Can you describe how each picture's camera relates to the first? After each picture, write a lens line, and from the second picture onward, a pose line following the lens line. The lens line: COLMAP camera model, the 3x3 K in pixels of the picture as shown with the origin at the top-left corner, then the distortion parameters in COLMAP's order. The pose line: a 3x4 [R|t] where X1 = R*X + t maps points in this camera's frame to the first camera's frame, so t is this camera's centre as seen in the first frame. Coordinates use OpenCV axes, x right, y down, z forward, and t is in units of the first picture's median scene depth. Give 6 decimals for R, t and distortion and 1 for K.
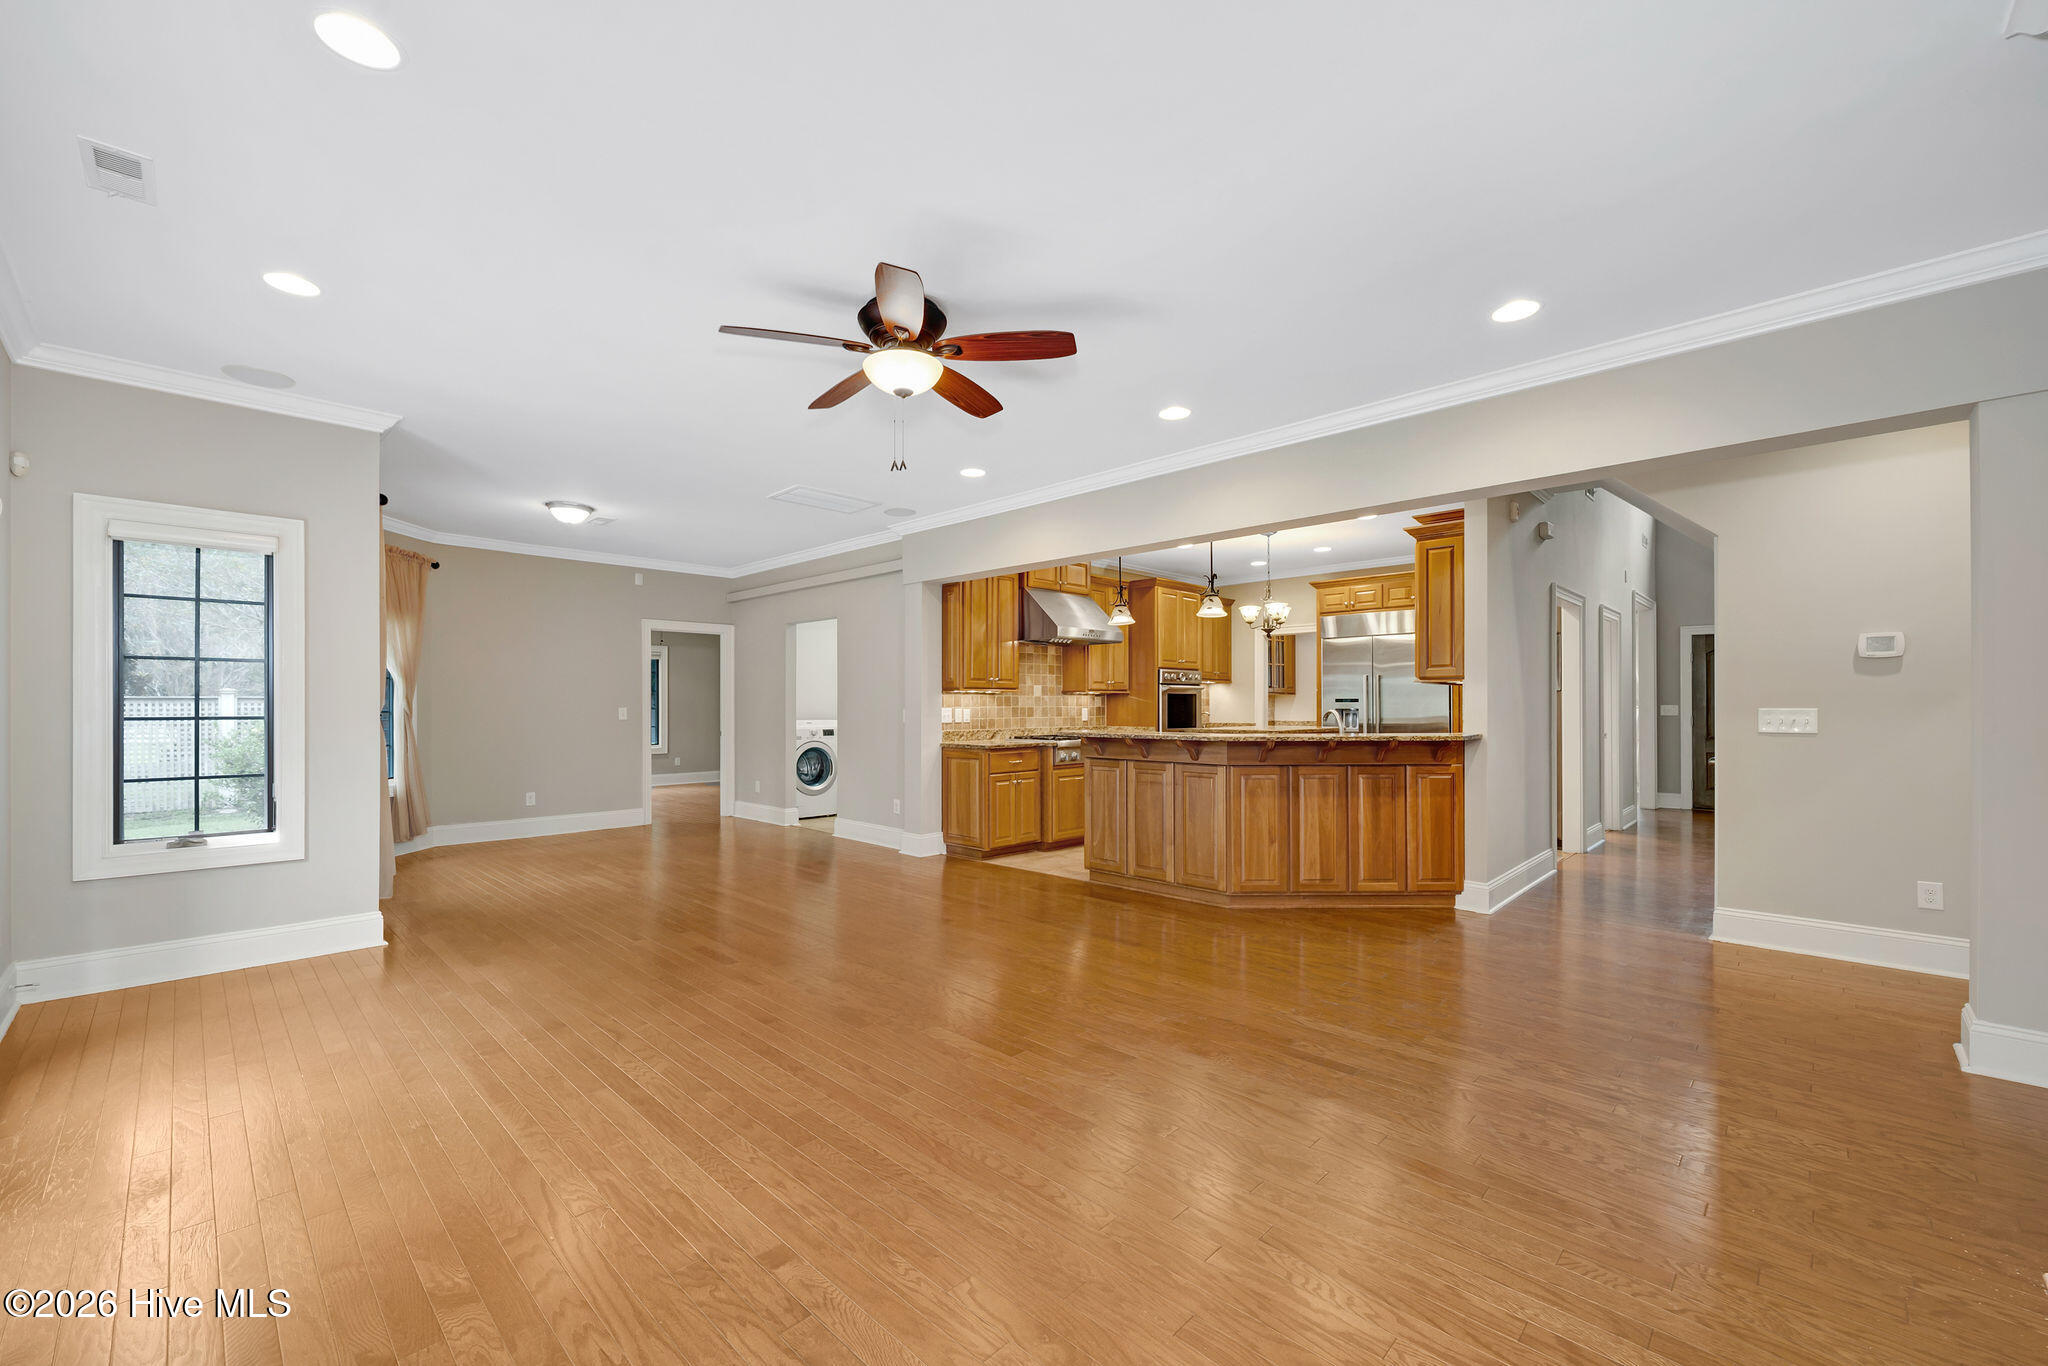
lens RADIAL K [[814.9, 0, 1013.8], [0, 814.9, 690.8], [0, 0, 1]] dist [-0.003881, -0.000053]
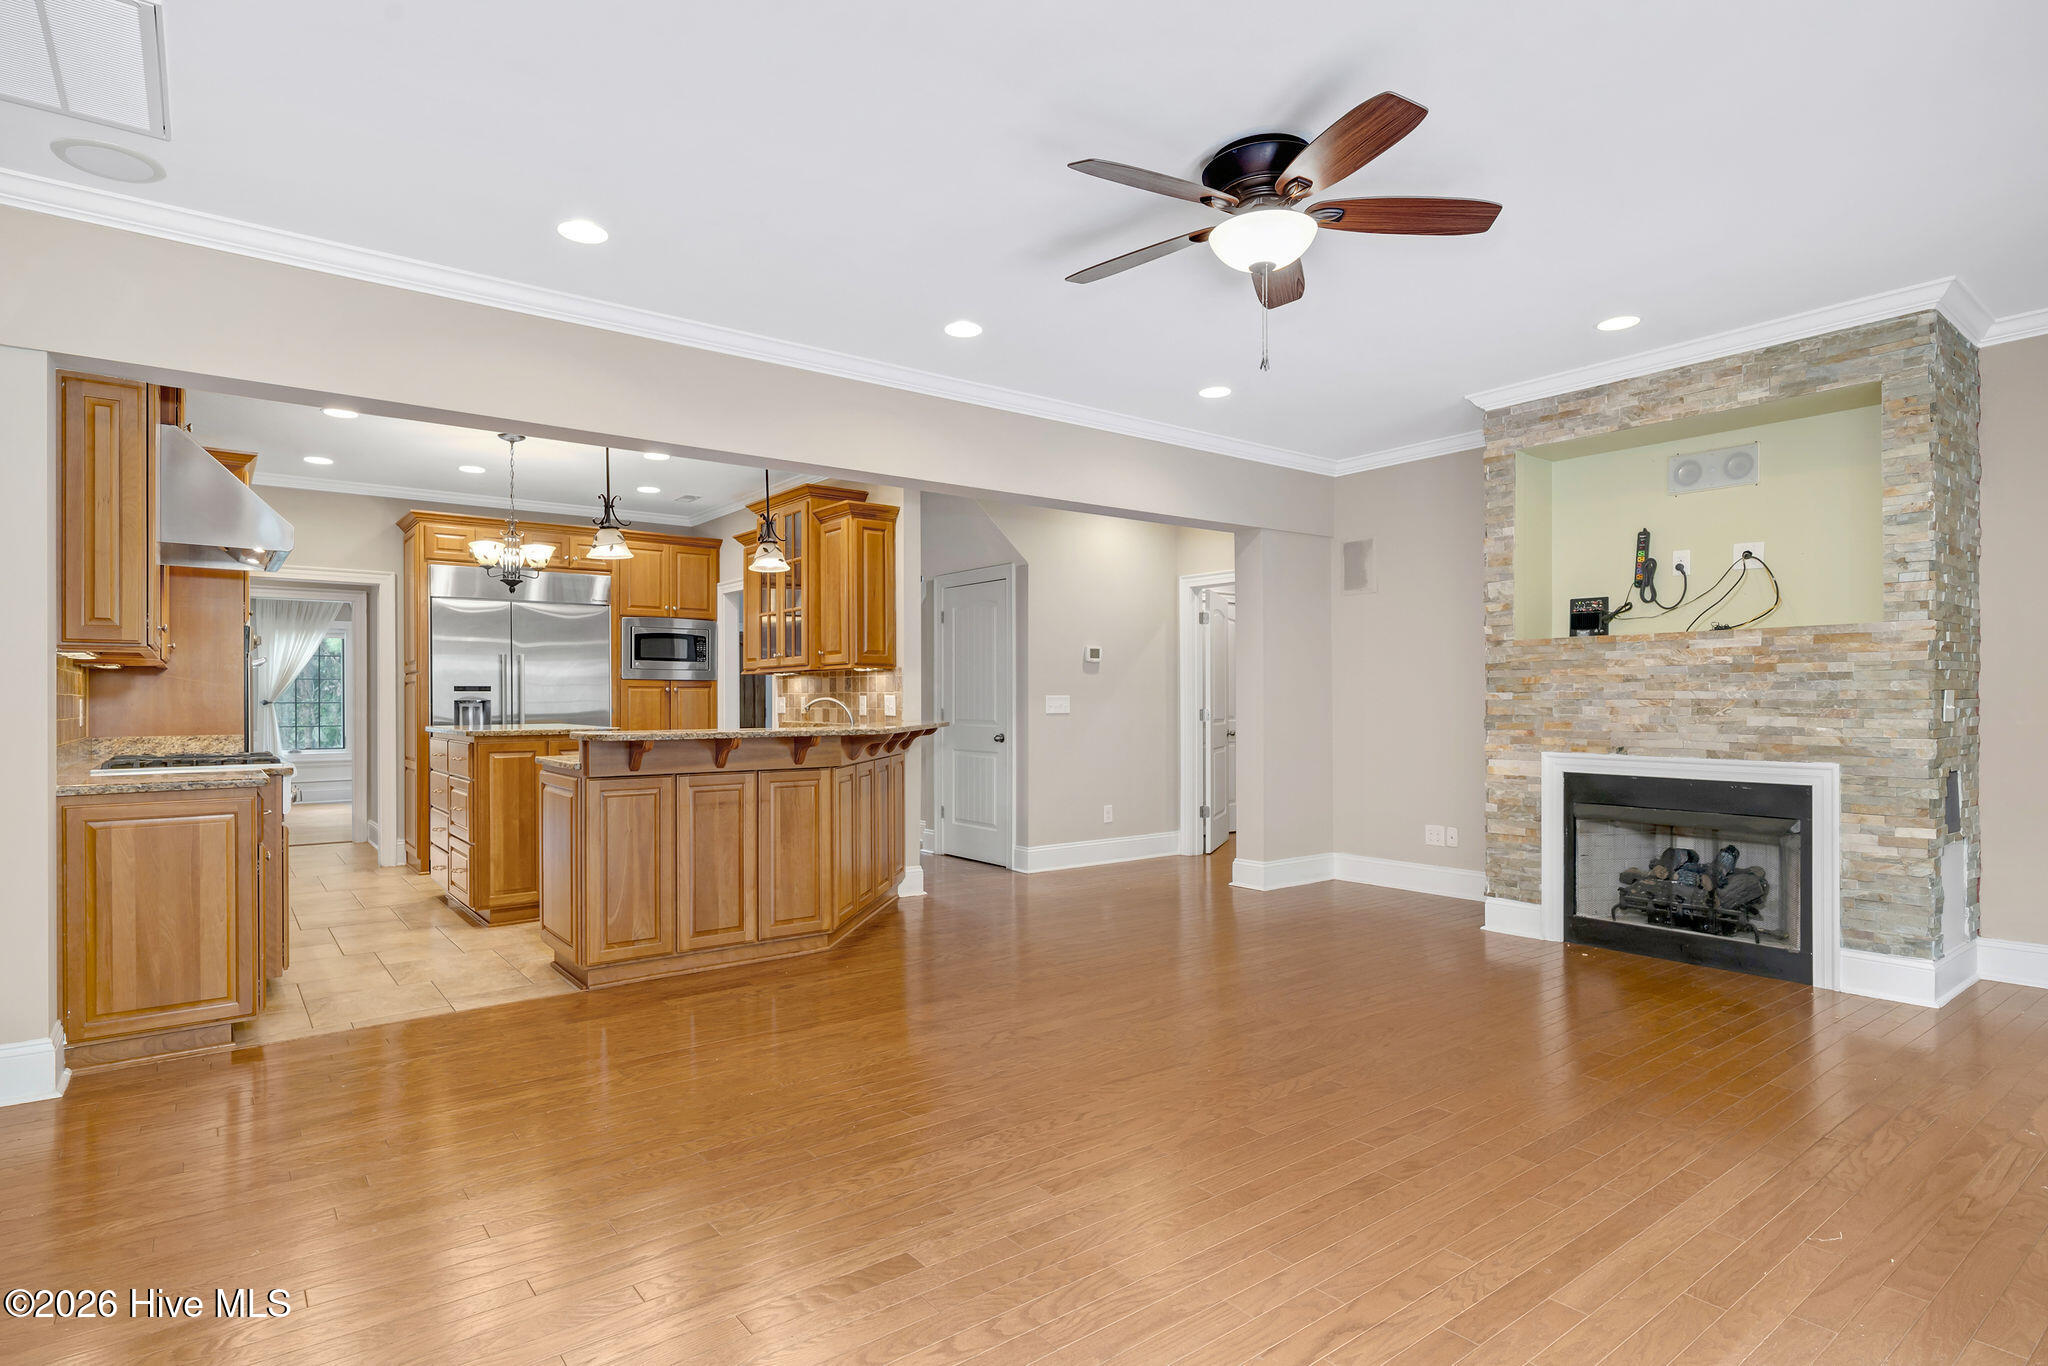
lens RADIAL K [[1052.4, 0, 1019.8], [0, 1052.4, 689.5], [0, 0, 1]] dist [0.013780, -0.000189]
pose [[0.144646, 0.008275, 0.989449, -0.699125], [-0.015393, 0.999863, -0.006112, 0.019574], [-0.989364, -0.014347, 0.144753, 0.663843]]
